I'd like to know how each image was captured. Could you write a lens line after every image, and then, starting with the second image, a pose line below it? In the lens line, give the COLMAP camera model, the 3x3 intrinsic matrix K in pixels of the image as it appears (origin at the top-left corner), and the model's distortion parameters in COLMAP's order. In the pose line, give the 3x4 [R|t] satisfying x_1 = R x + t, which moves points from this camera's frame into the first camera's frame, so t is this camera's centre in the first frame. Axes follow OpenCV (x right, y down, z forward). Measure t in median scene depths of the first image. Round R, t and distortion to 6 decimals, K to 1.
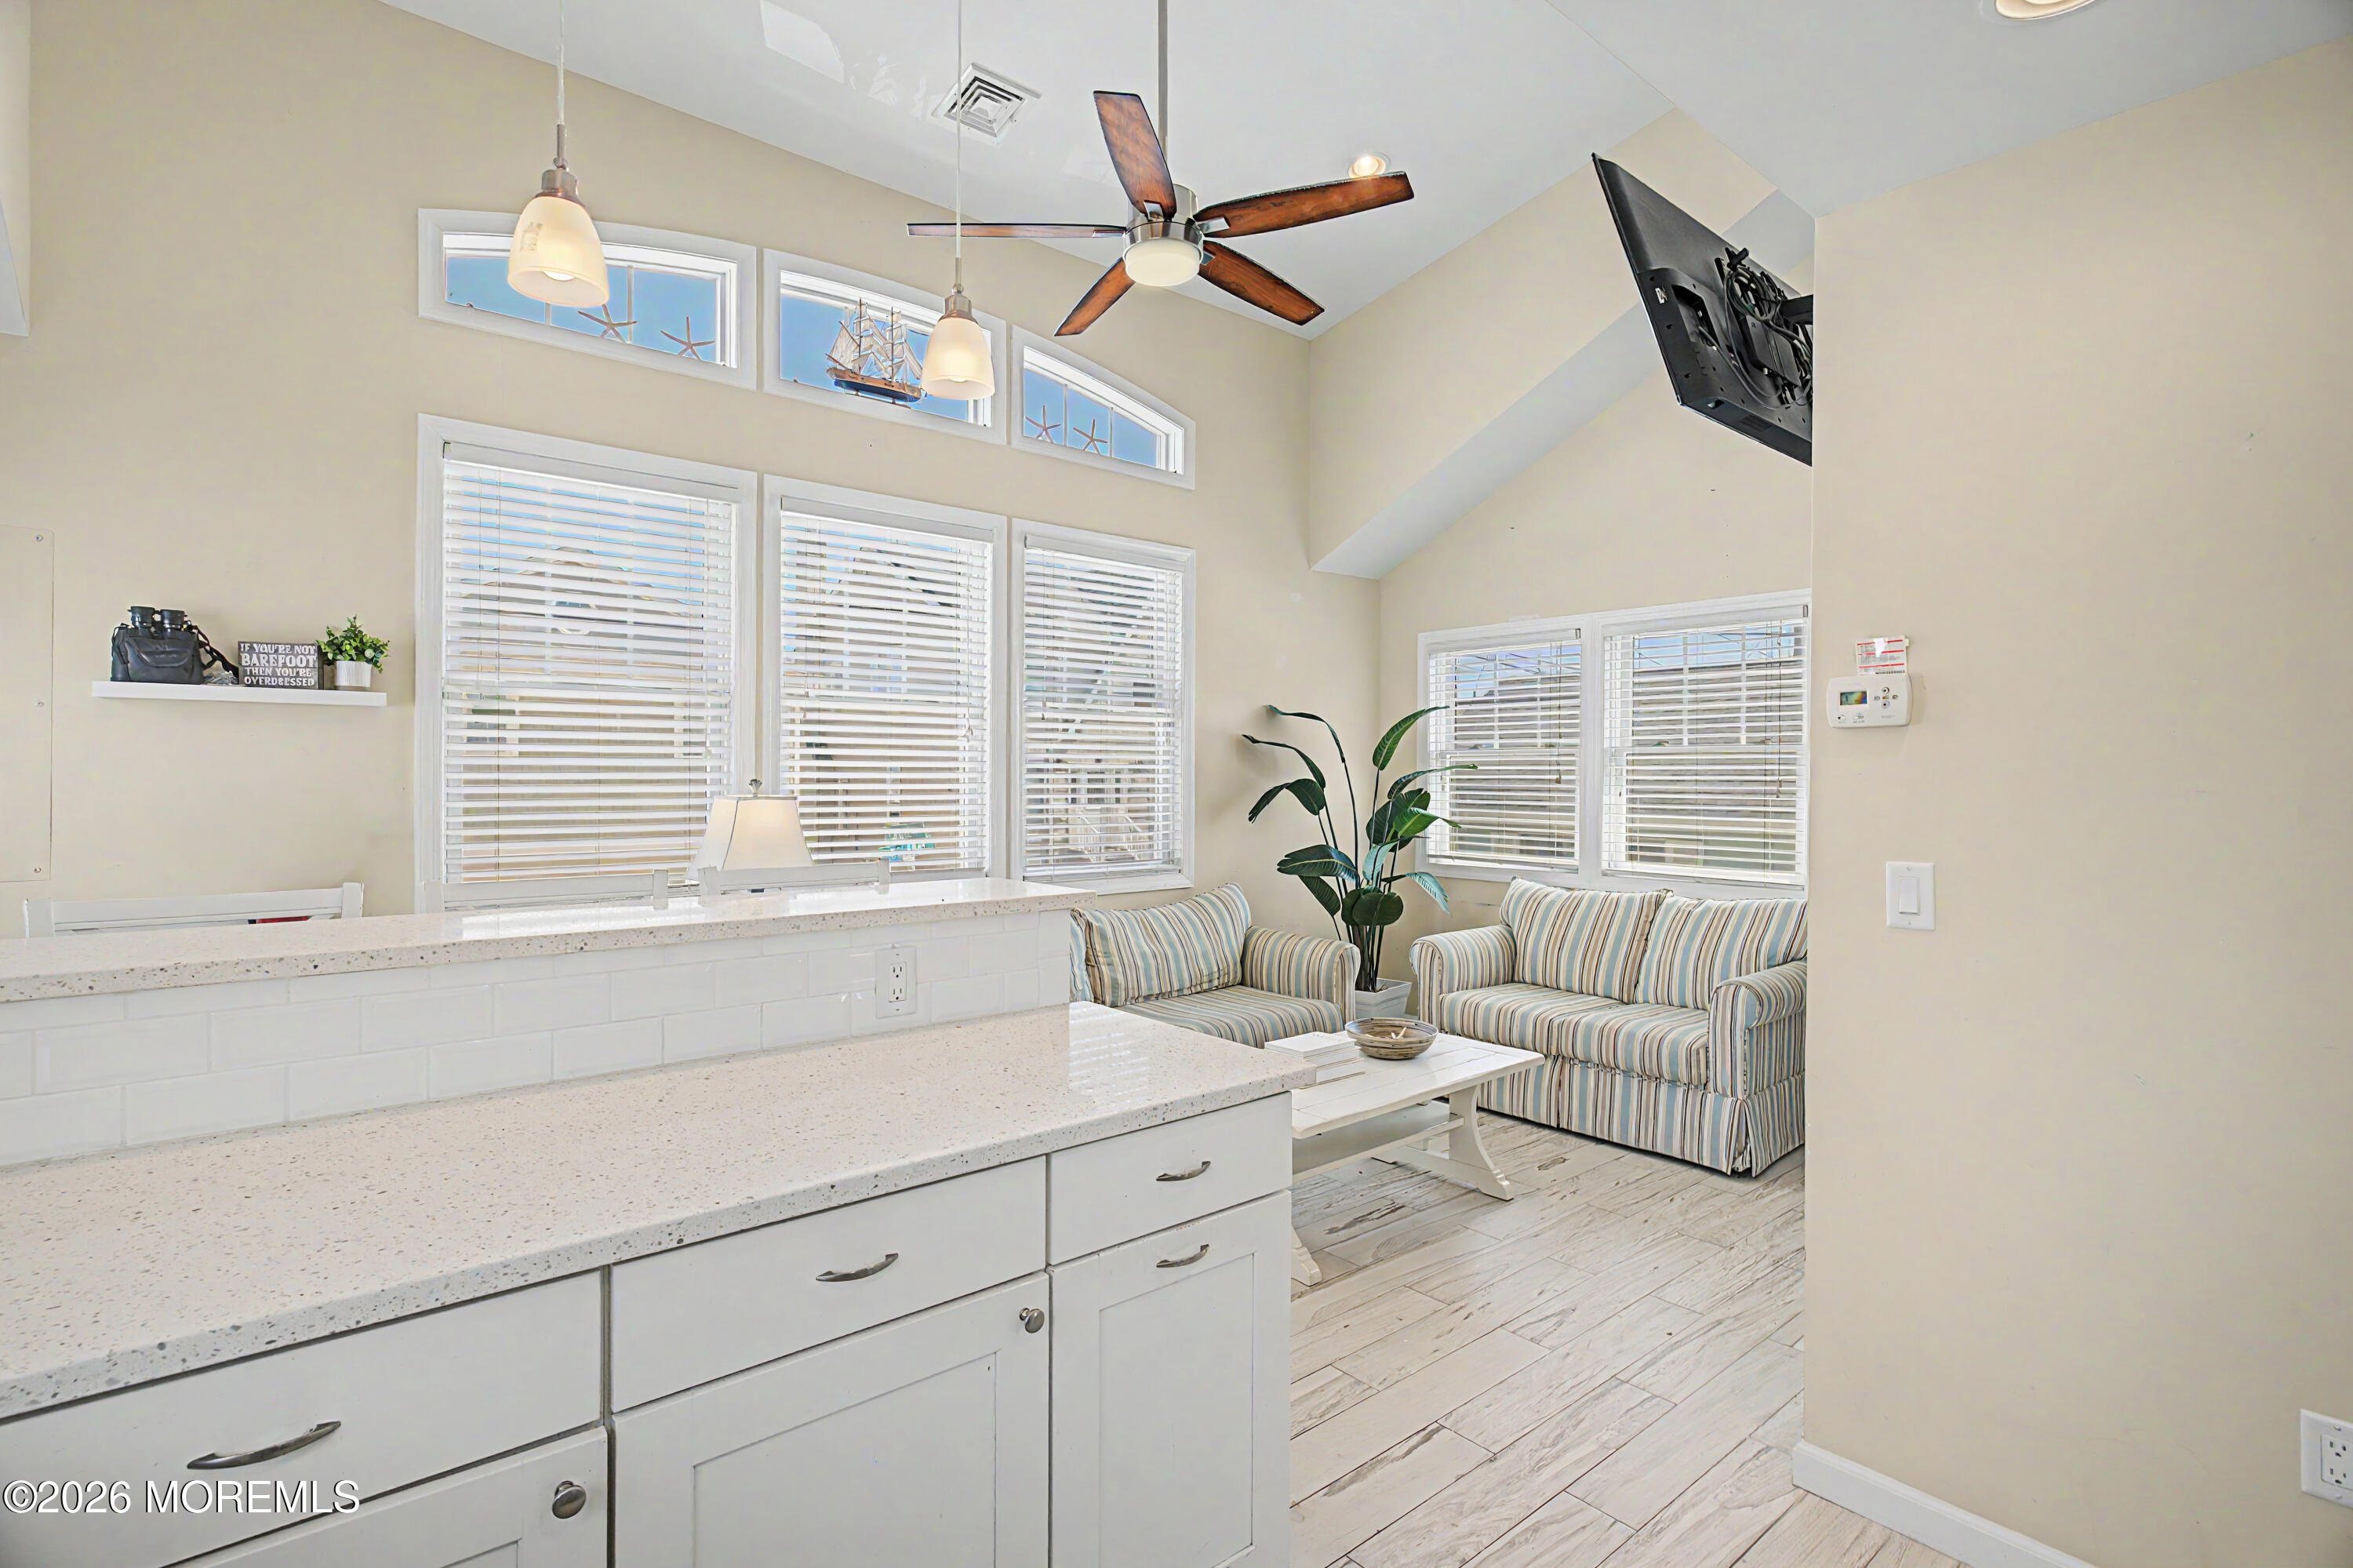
lens RADIAL K [[1140.0, 0, 1156.8], [0, 1140.0, 784.3], [0, 0, 1]] dist [-0.009086, 0.004881]
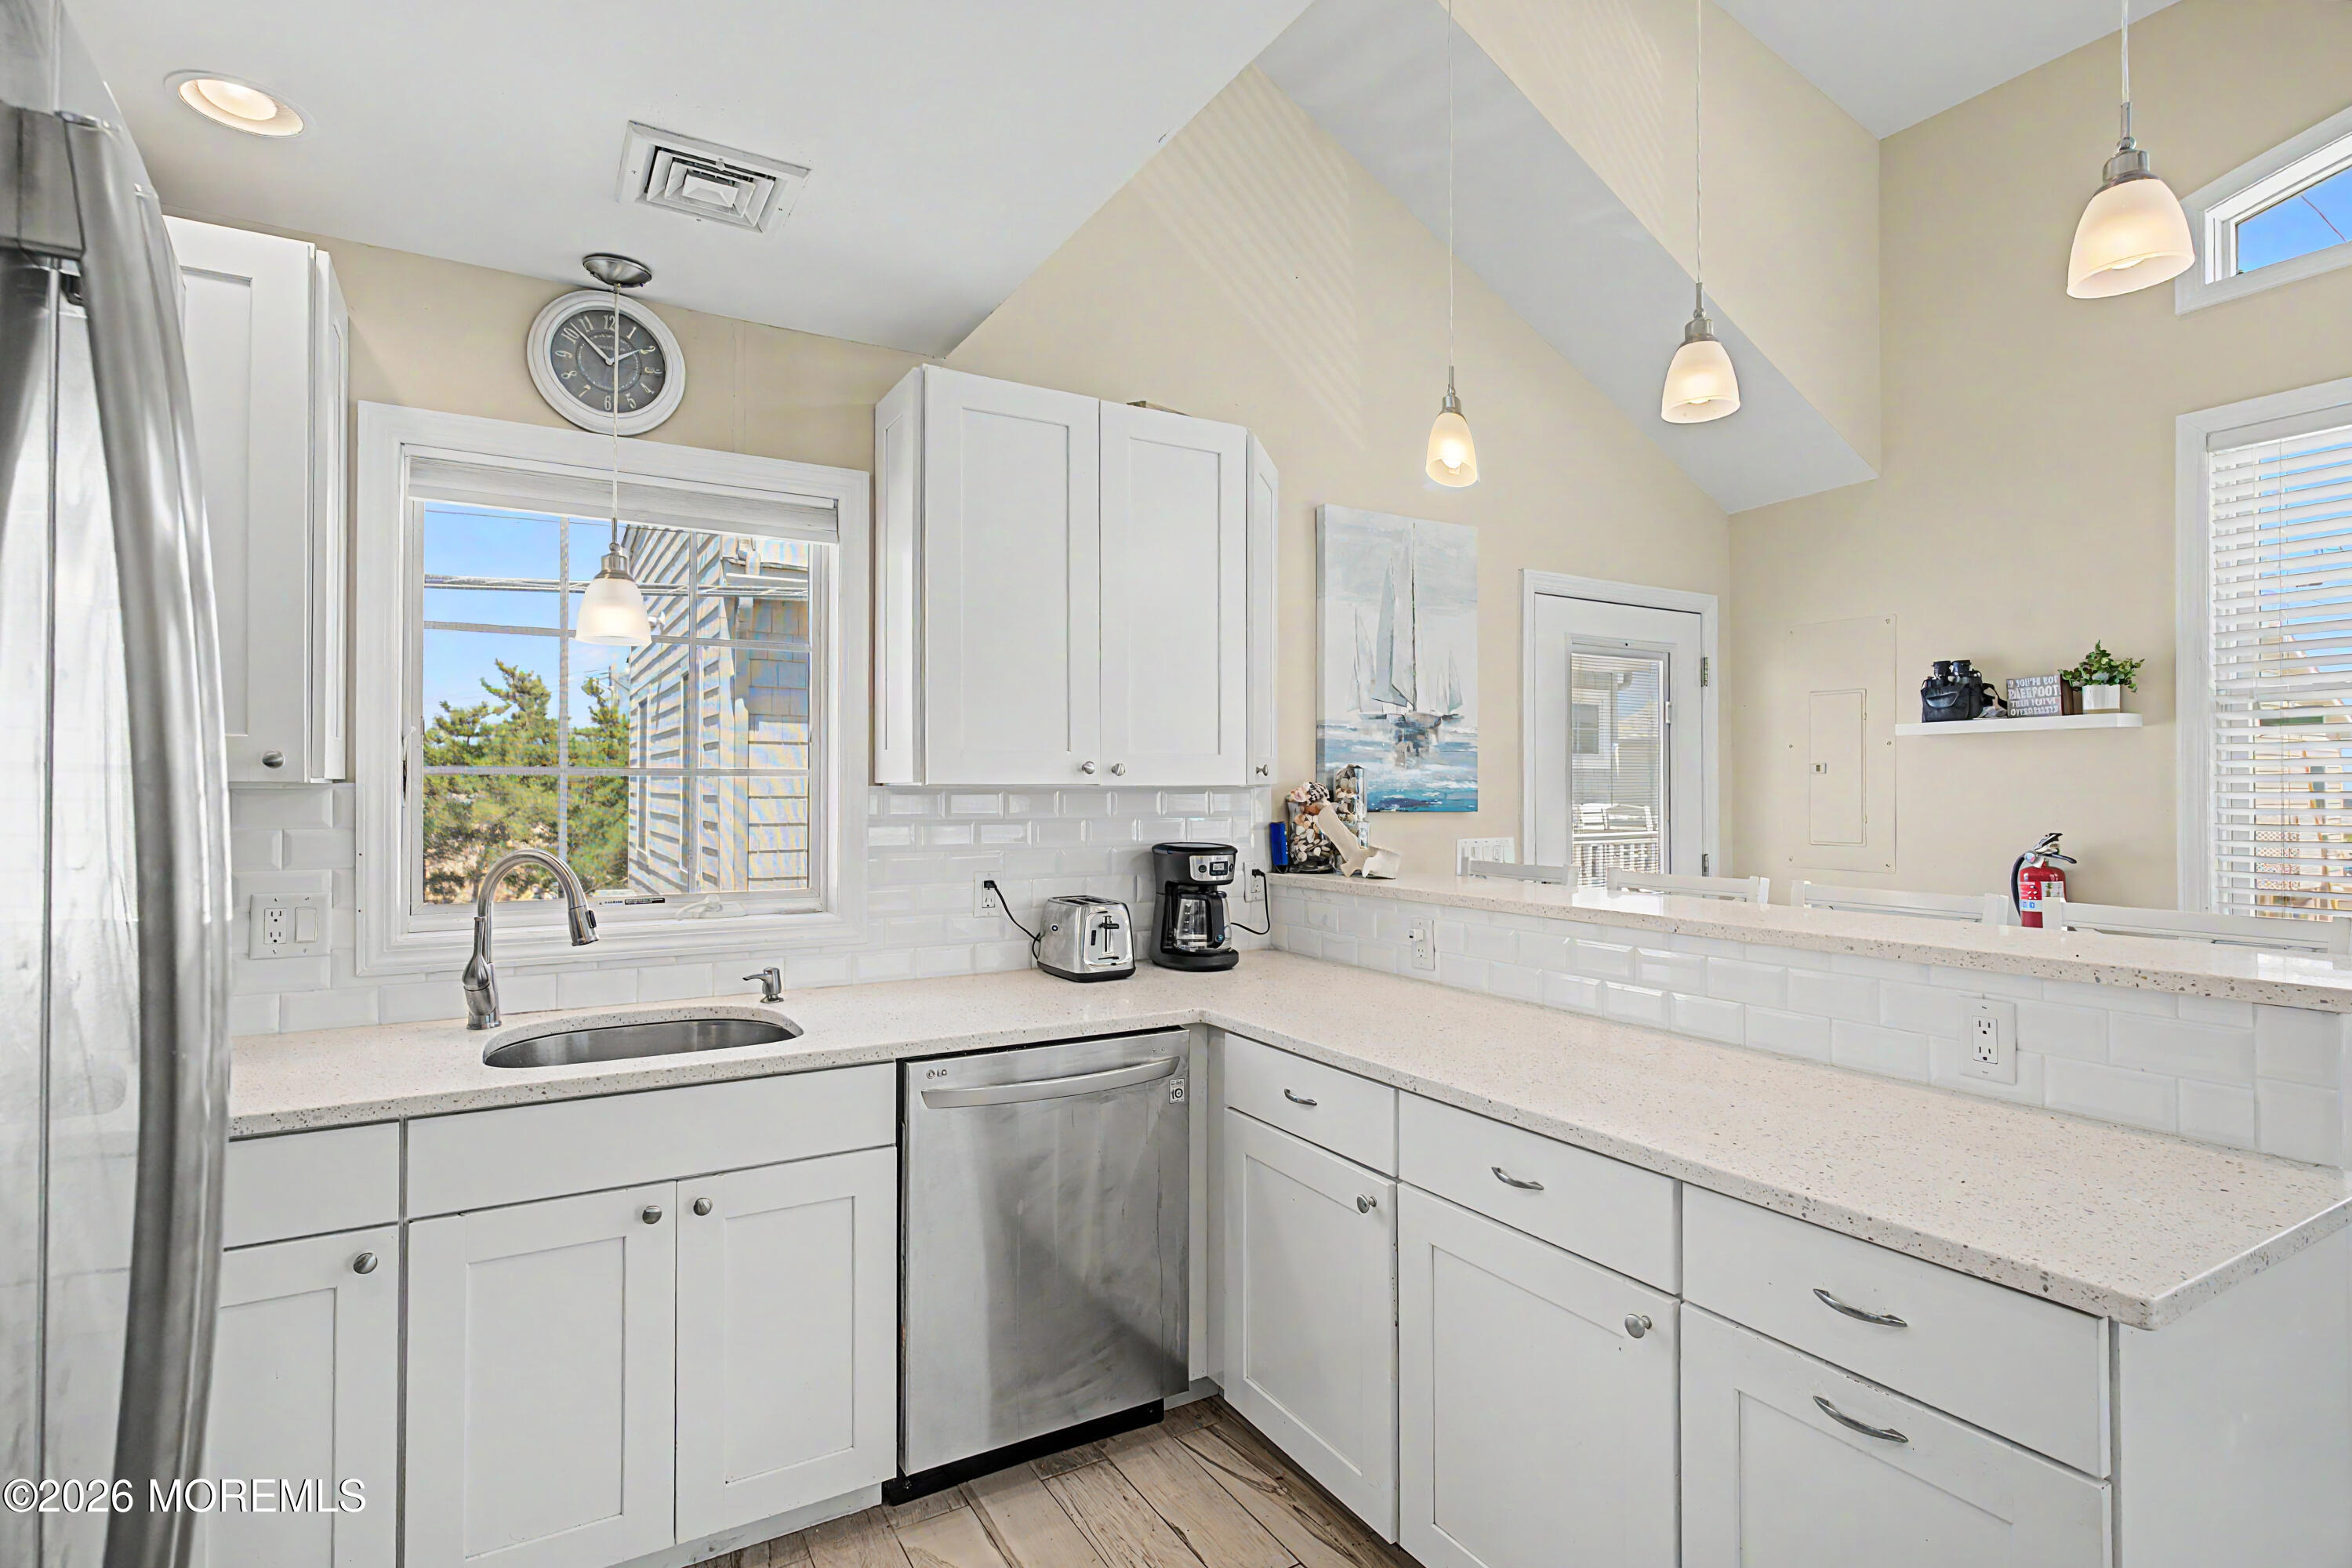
lens RADIAL K [[1139.5, 0, 1181.1], [0, 1139.5, 776.5], [0, 0, 1]] dist [-0.009086, 0.004881]
pose [[-0.161937, -0.017483, -0.986646, 0.299140], [-0.007387, 0.999837, -0.016504, -0.001300], [0.986773, 0.004616, -0.162040, 0.233066]]
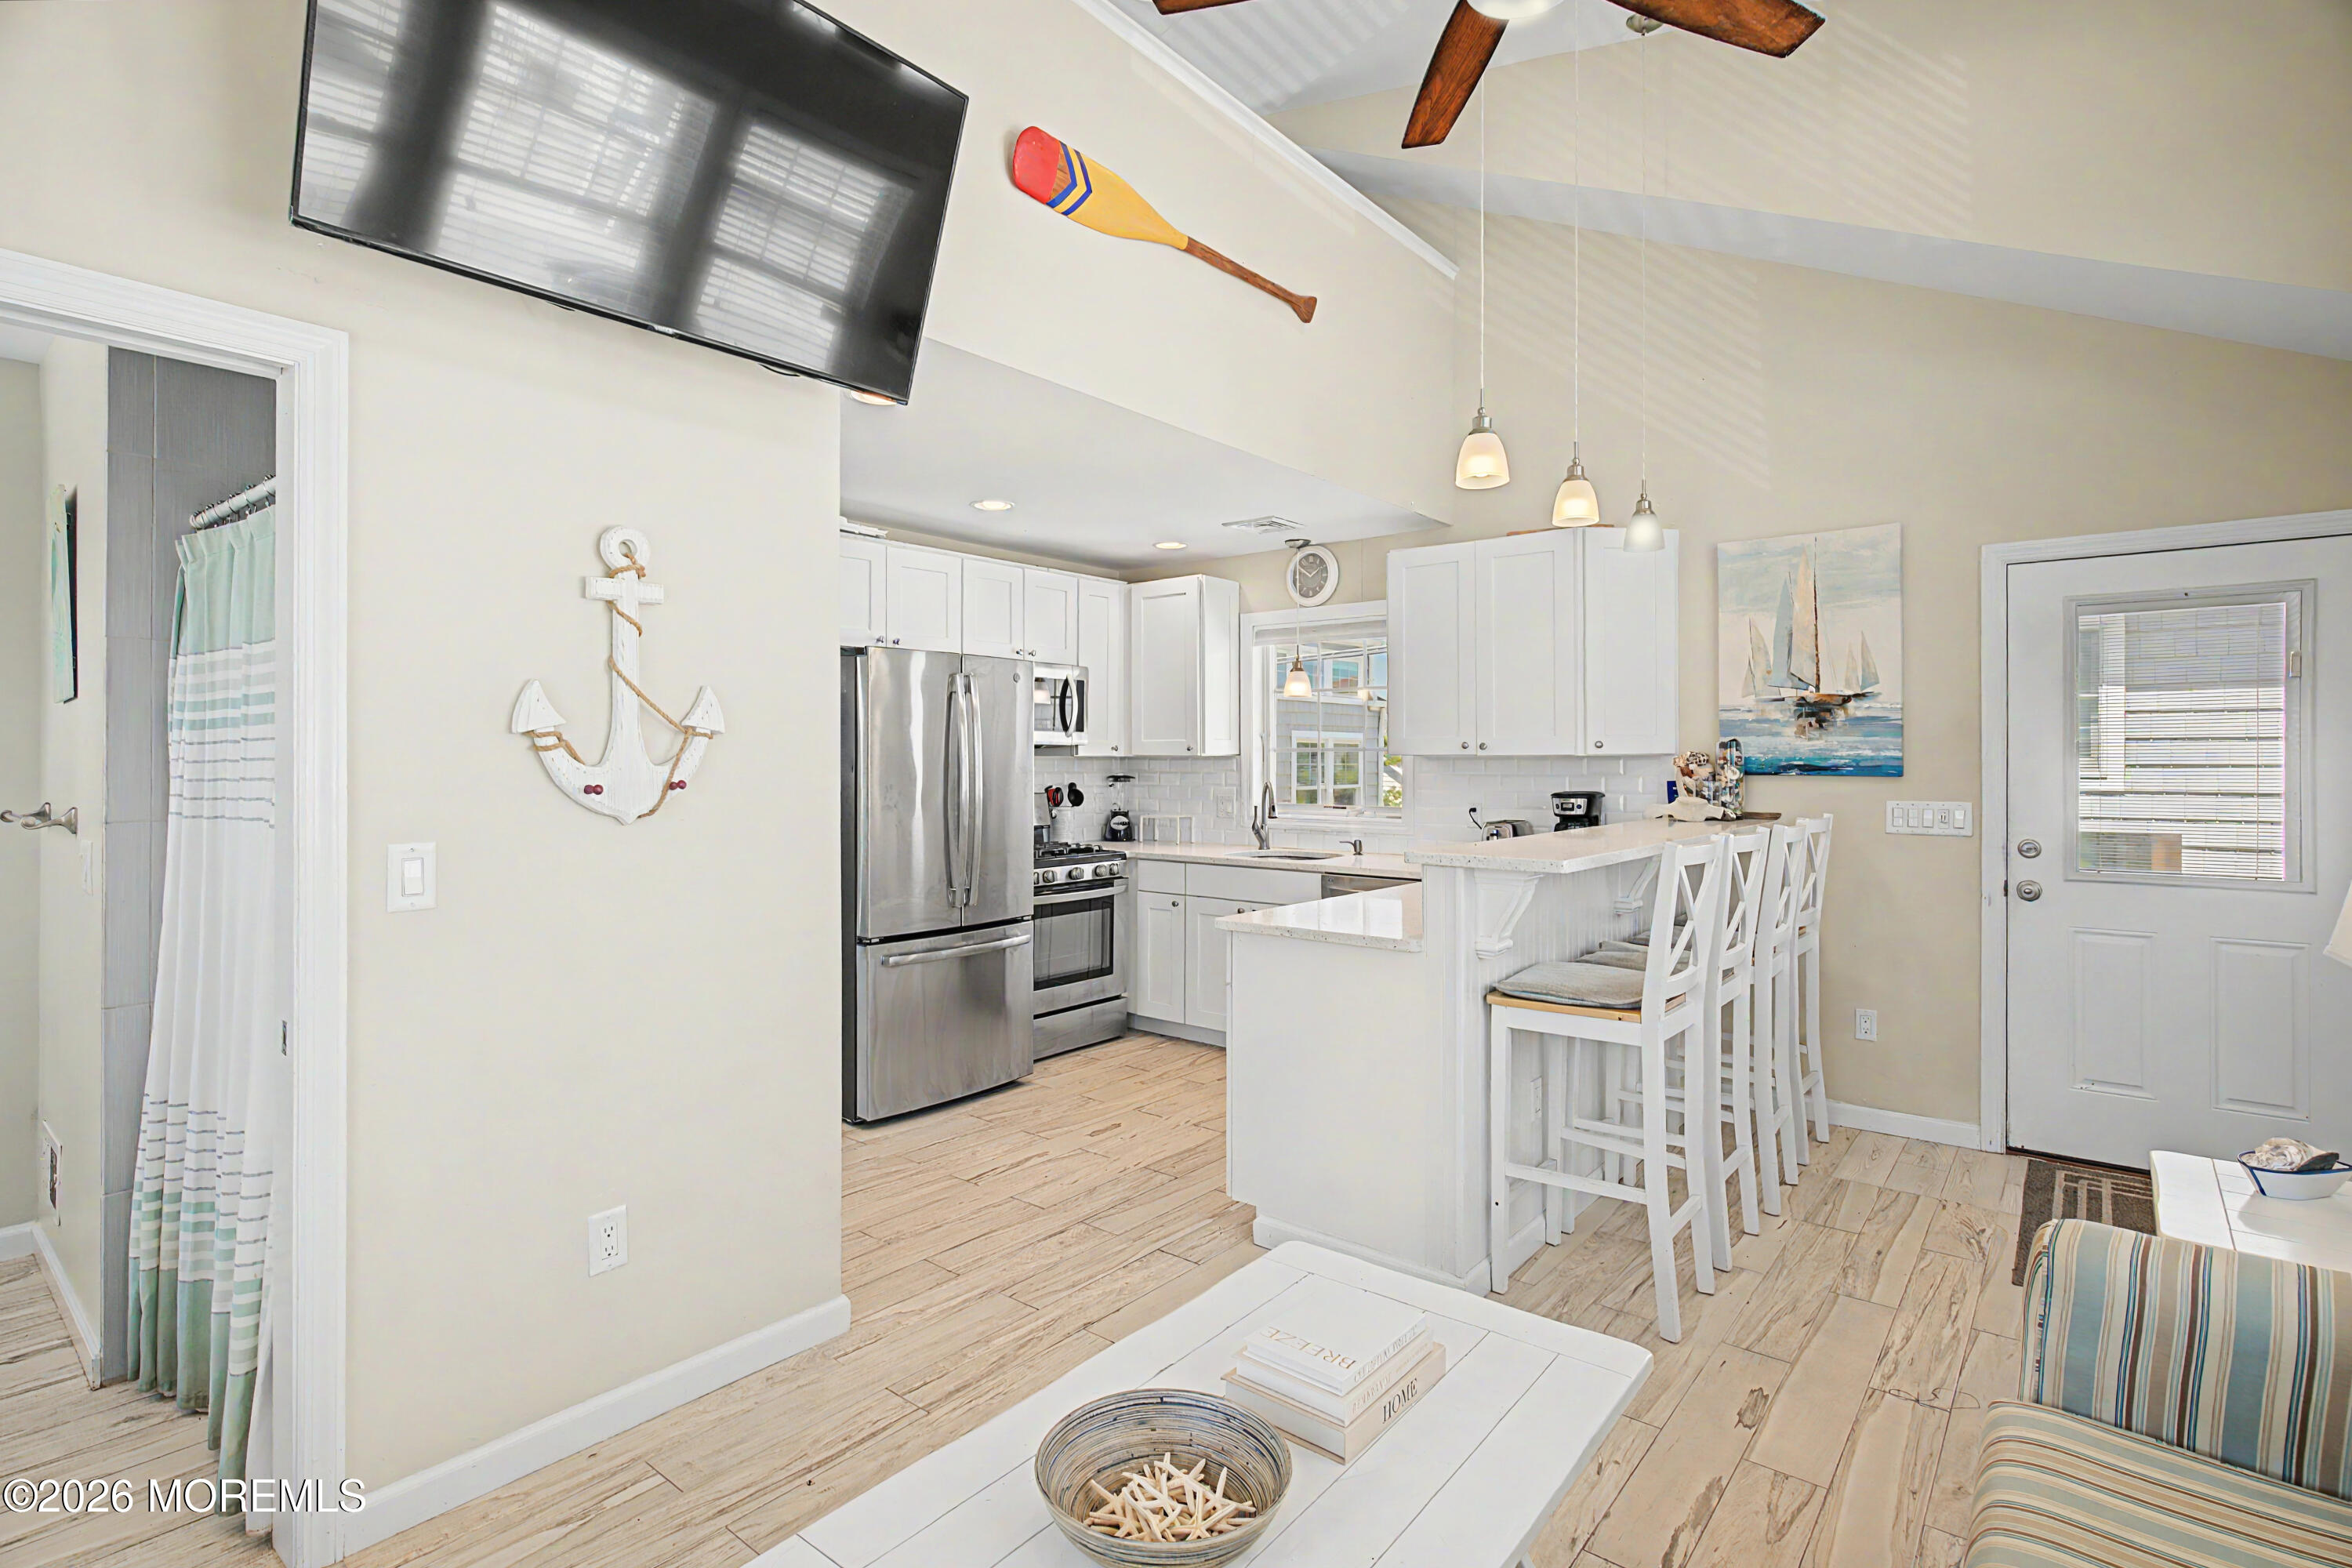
lens RADIAL K [[1139.5, 0, 1167.0], [0, 1139.5, 759.9], [0, 0, 1]] dist [-0.009086, 0.004881]
pose [[-0.982835, -0.005474, -0.184406, 0.209872], [-0.006816, 0.999955, 0.006641, -0.006659], [0.184361, 0.007784, -0.982828, 1.049747]]
